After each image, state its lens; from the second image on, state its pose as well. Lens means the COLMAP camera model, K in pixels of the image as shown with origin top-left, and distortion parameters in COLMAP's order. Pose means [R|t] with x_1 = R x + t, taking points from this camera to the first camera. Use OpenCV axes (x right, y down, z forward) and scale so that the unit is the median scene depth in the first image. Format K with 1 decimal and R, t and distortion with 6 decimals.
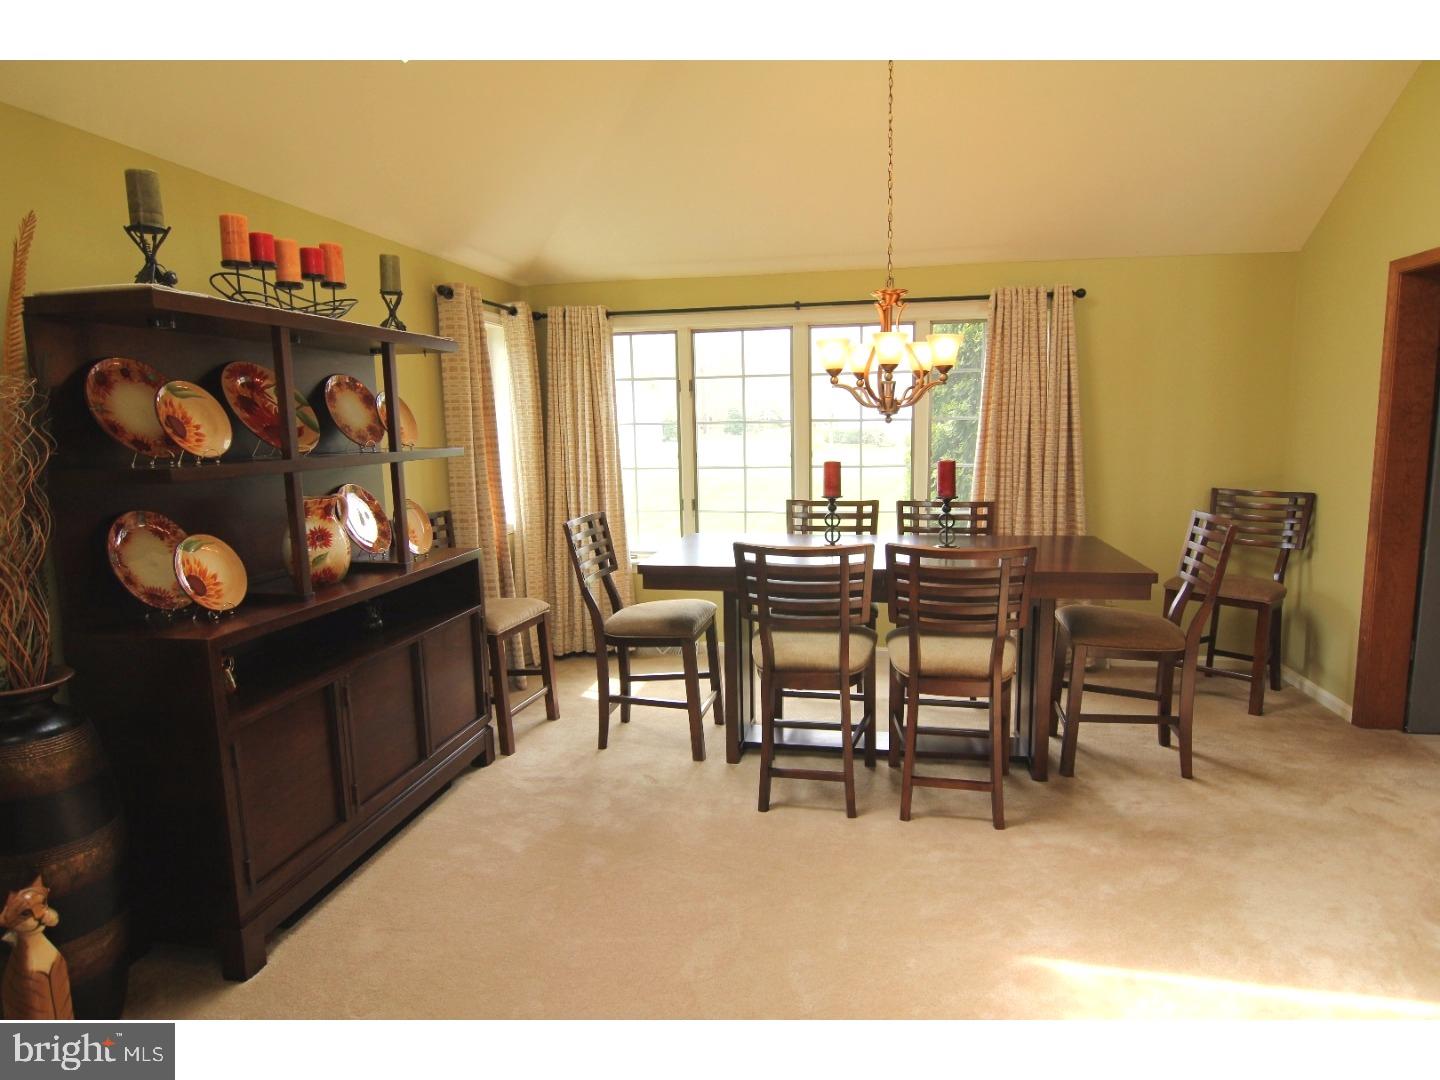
lens RADIAL K [[812.7, 0, 725.0], [0, 812.7, 538.4], [0, 0, 1]] dist [-0.016159, -0.001112]
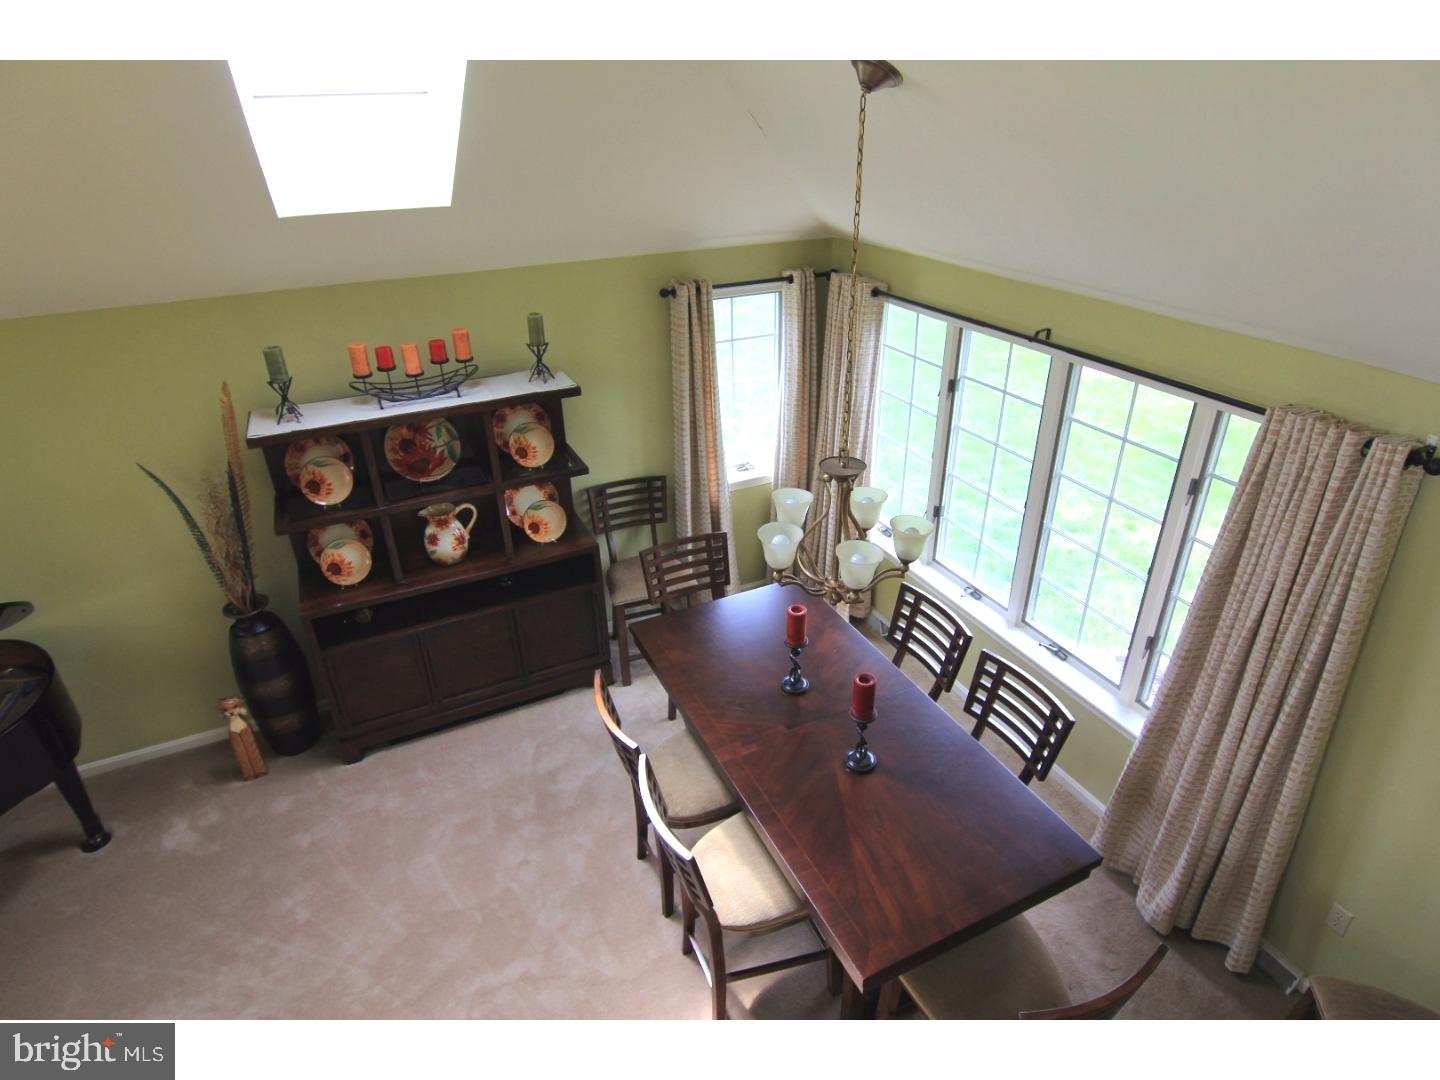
lens RADIAL K [[812.7, 0, 723.0], [0, 812.7, 537.7], [0, 0, 1]] dist [-0.016159, -0.001112]
pose [[0.591648, 0.390352, -0.705392, 0.547597], [-0.110617, 0.905994, 0.408582, -0.419098], [0.798572, -0.163708, 0.579209, 0.334179]]
